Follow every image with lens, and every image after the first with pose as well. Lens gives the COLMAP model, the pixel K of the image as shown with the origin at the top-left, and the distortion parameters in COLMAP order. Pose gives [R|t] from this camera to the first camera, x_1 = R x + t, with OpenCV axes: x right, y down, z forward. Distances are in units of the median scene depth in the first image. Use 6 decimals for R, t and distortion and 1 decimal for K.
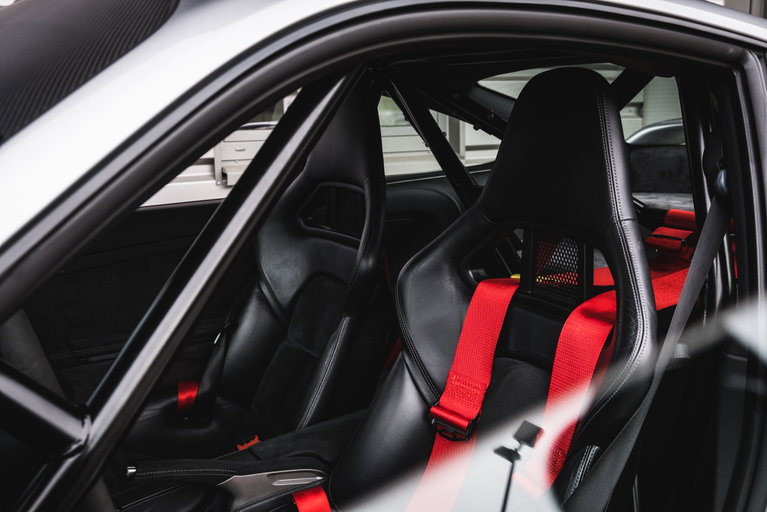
lens RADIAL K [[752.7, 0, 383.5], [0, 752.7, 256.0], [0, 0, 1]] dist [-0.009007, -0.001438]
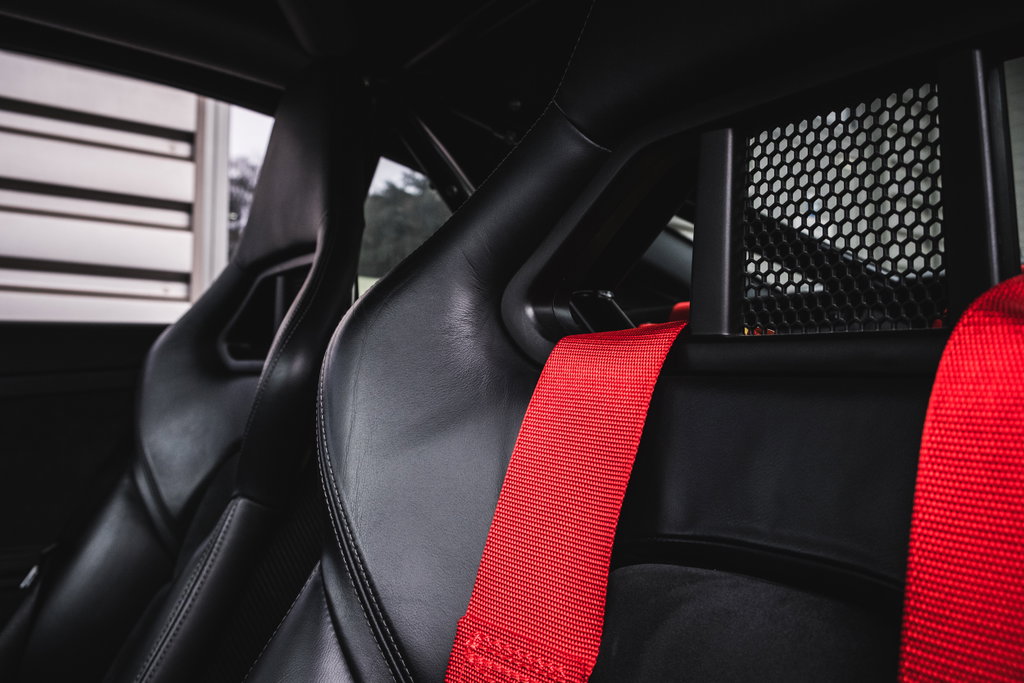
lens RADIAL K [[815.5, 0, 512.0], [0, 815.5, 341.5], [0, 0, 1]] dist [-0.003828, -0.001535]
pose [[0.997370, 0.029996, 0.065978, 0.066215], [-0.014032, 0.973030, -0.230253, 0.094453], [-0.071106, 0.228722, 0.970892, 0.518341]]
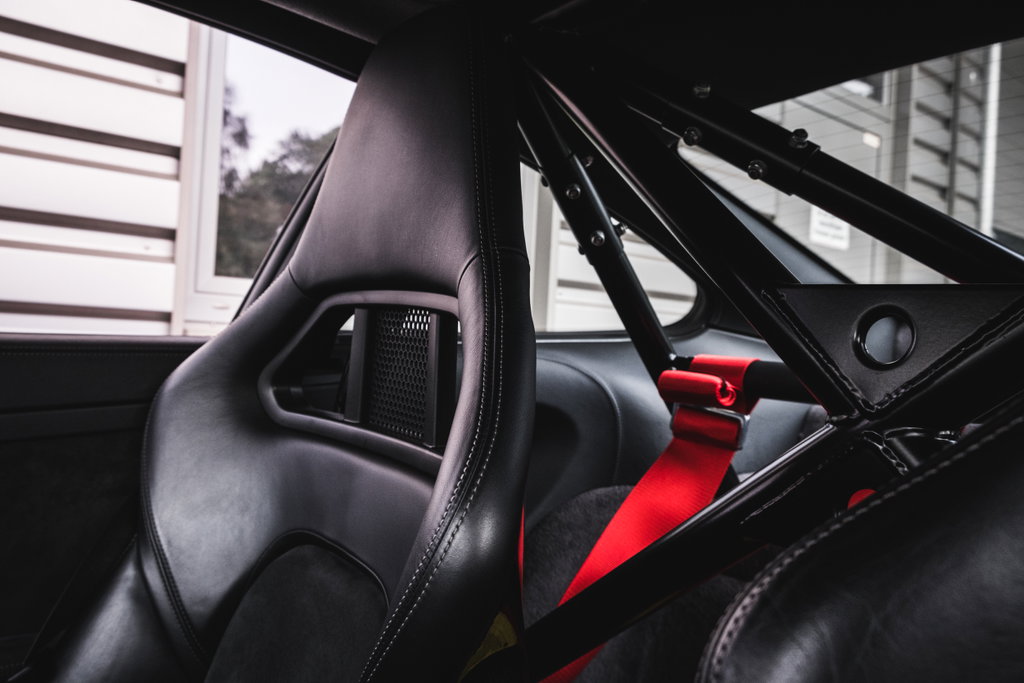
lens RADIAL K [[830.4, 0, 512.0], [0, 830.4, 341.5], [0, 0, 1]] dist [-0.003073, 0.002810]
pose [[0.990267, 0.085788, 0.109597, -0.042585], [-0.065993, 0.982718, -0.172947, -0.009463], [-0.122539, 0.164031, 0.978815, 0.679088]]
